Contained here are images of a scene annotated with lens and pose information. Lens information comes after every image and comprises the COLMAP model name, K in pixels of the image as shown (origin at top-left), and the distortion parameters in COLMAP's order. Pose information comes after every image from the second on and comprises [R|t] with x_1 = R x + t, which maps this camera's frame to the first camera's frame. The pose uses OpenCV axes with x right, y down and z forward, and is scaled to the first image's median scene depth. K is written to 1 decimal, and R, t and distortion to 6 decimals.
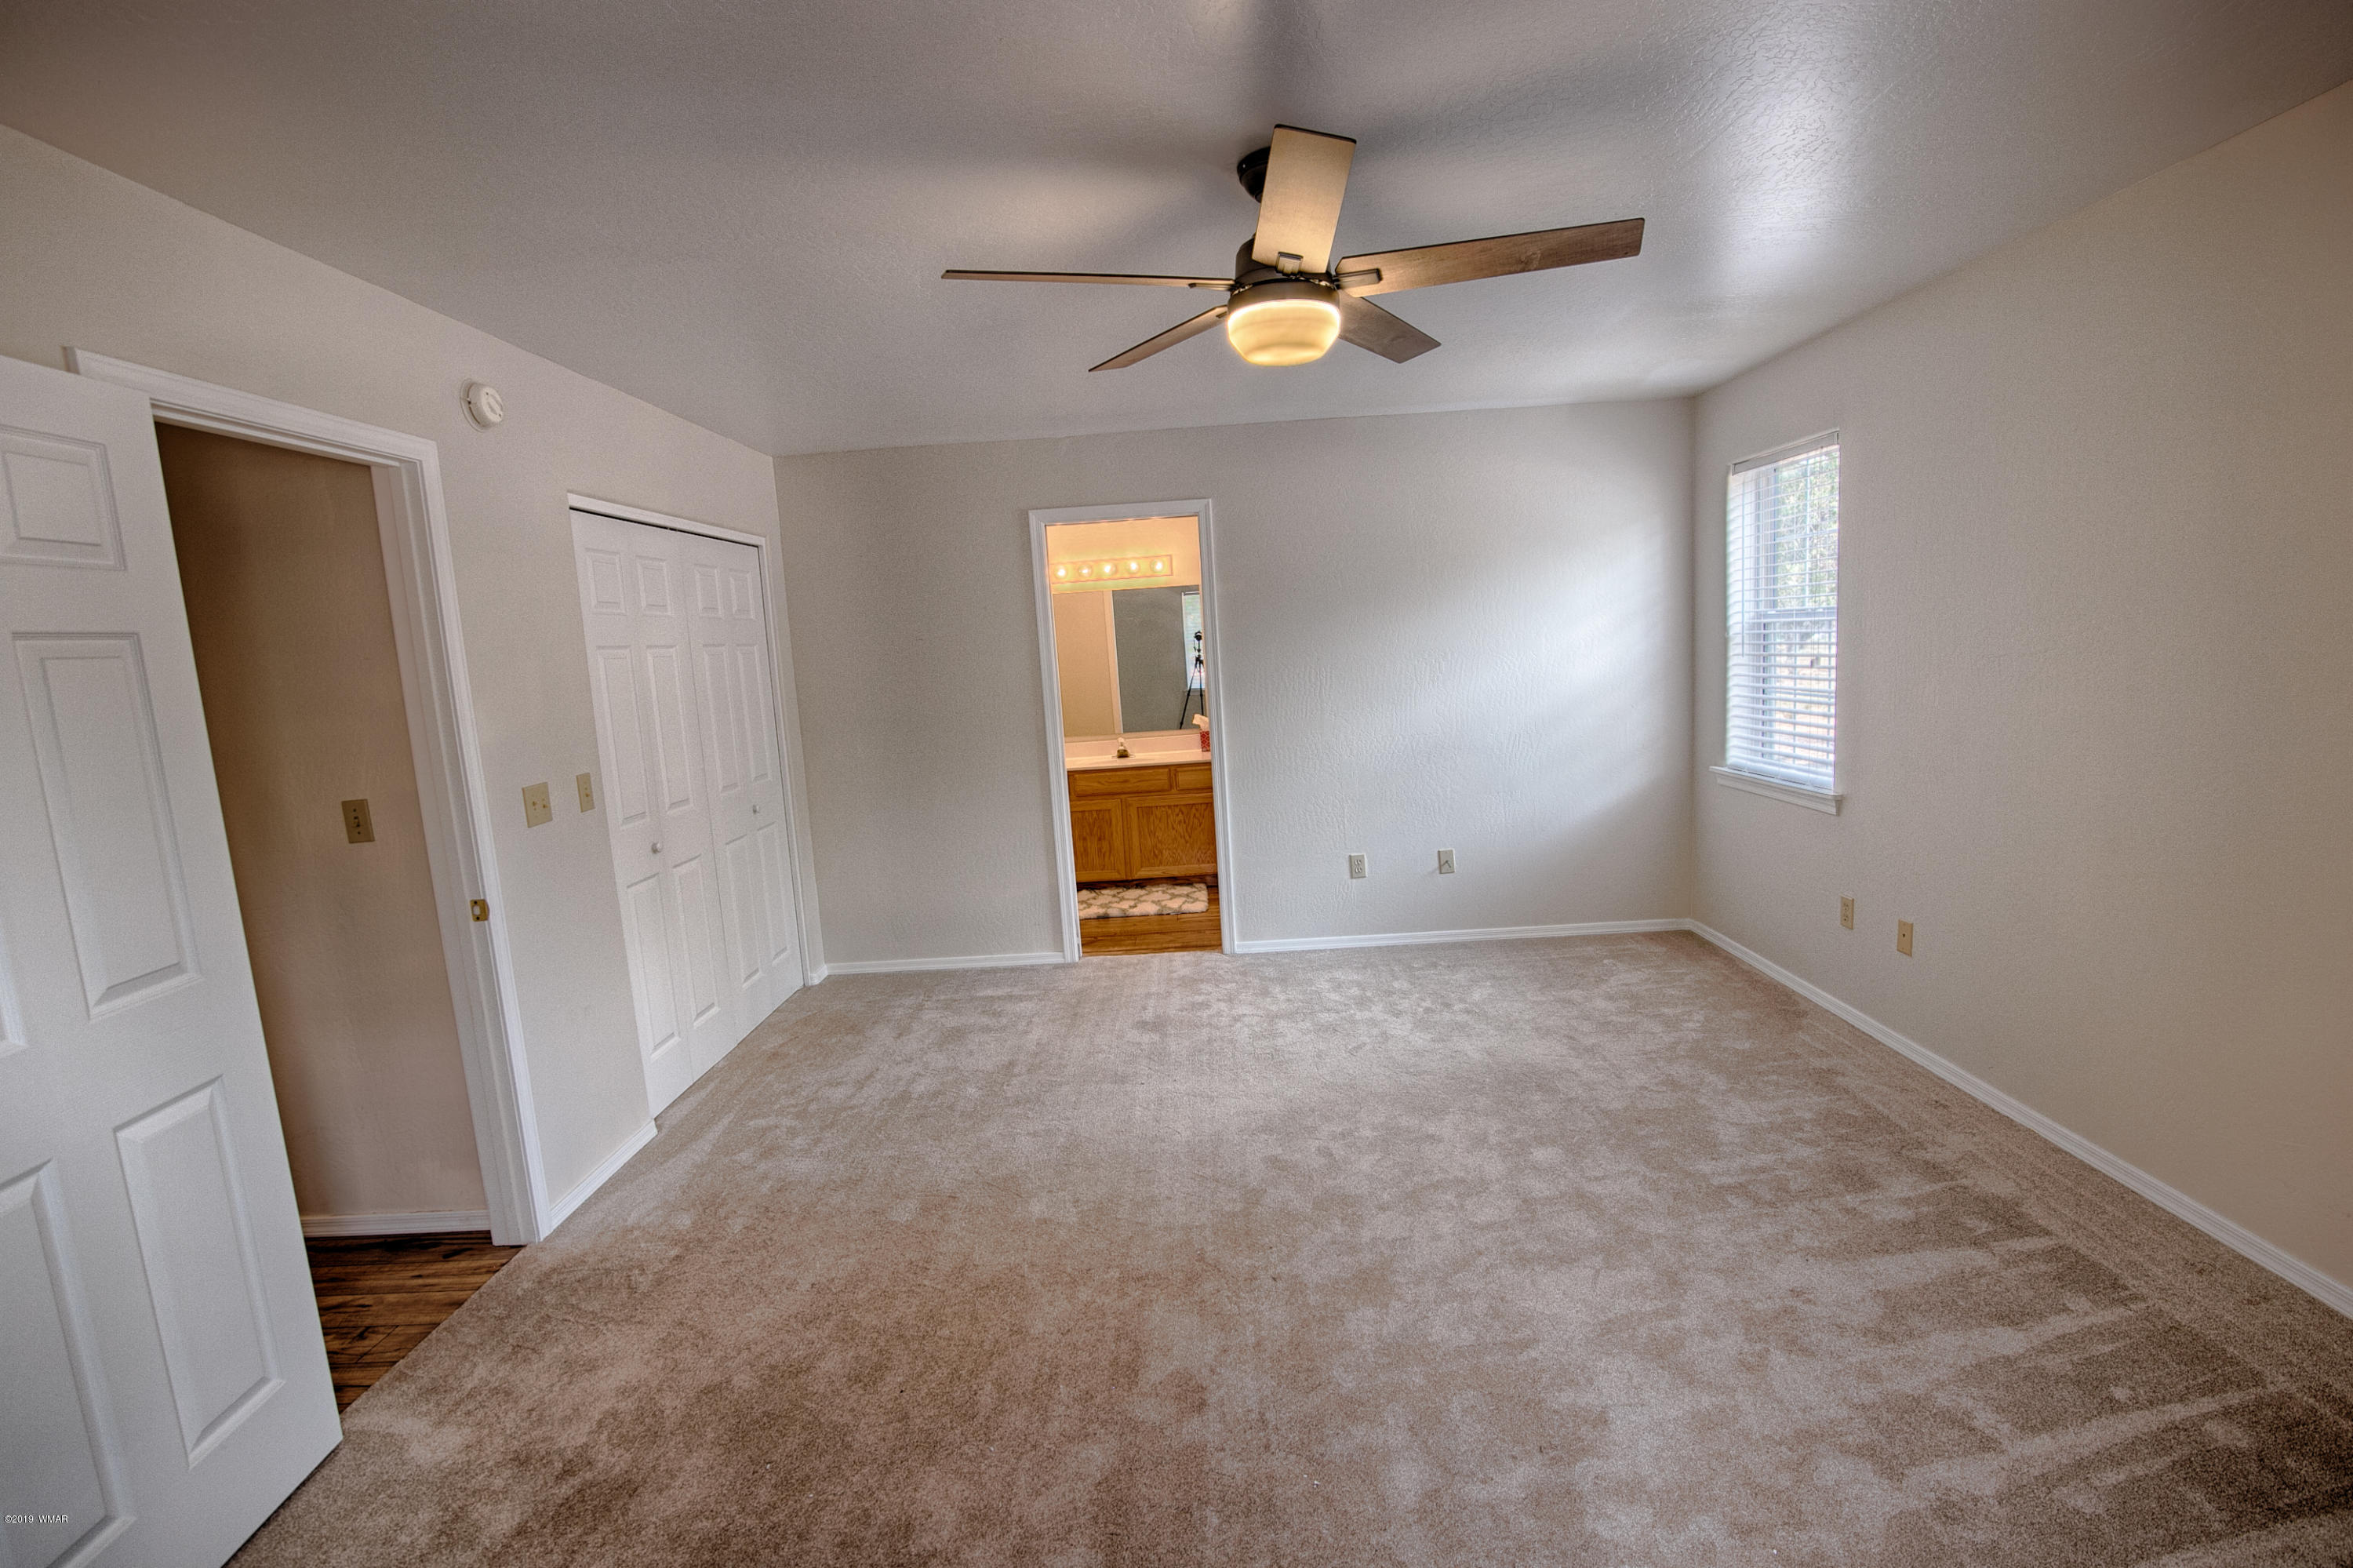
lens RADIAL K [[1079.3, 0, 1175.5], [0, 1079.3, 783.2], [0, 0, 1]] dist [0.002878, 0.001657]
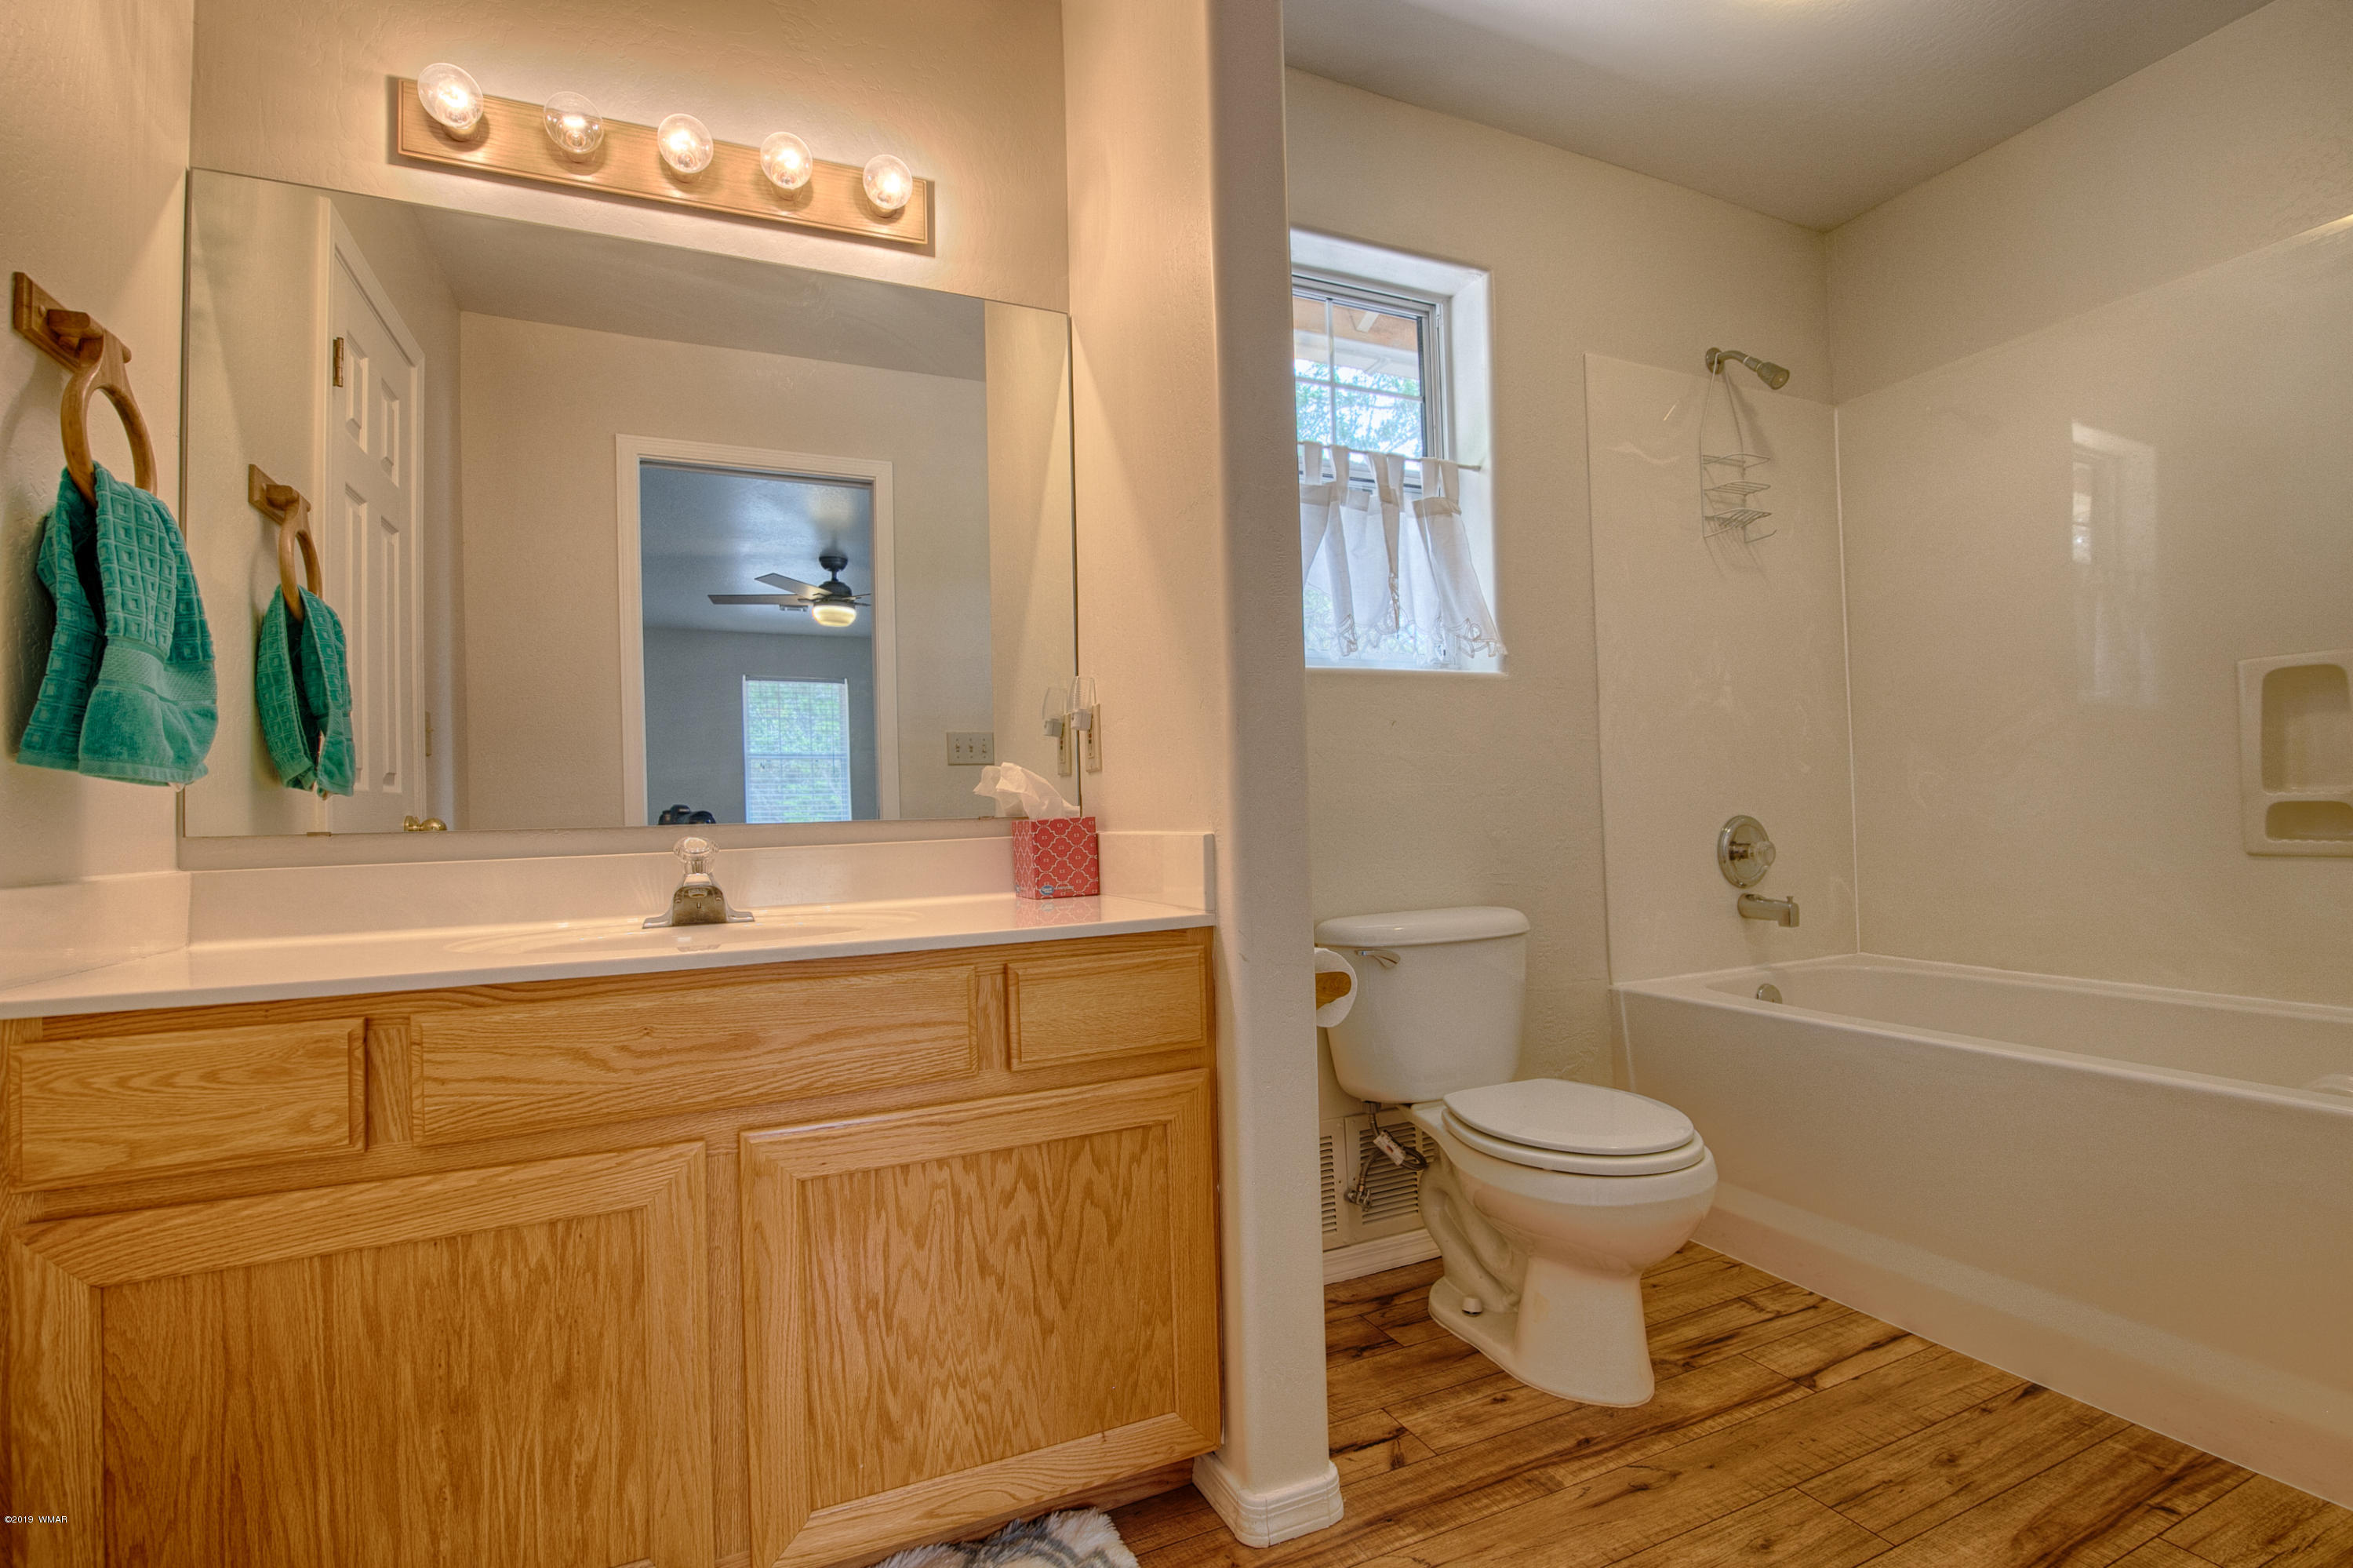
lens RADIAL K [[1079.3, 0, 1172.2], [0, 1079.3, 787.8], [0, 0, 1]] dist [0.002878, 0.001657]
pose [[0.893178, 0.044329, 0.447513, -0.062987], [0.041378, 0.982807, -0.179938, -0.007757], [-0.447796, 0.179234, 0.875988, 0.777601]]
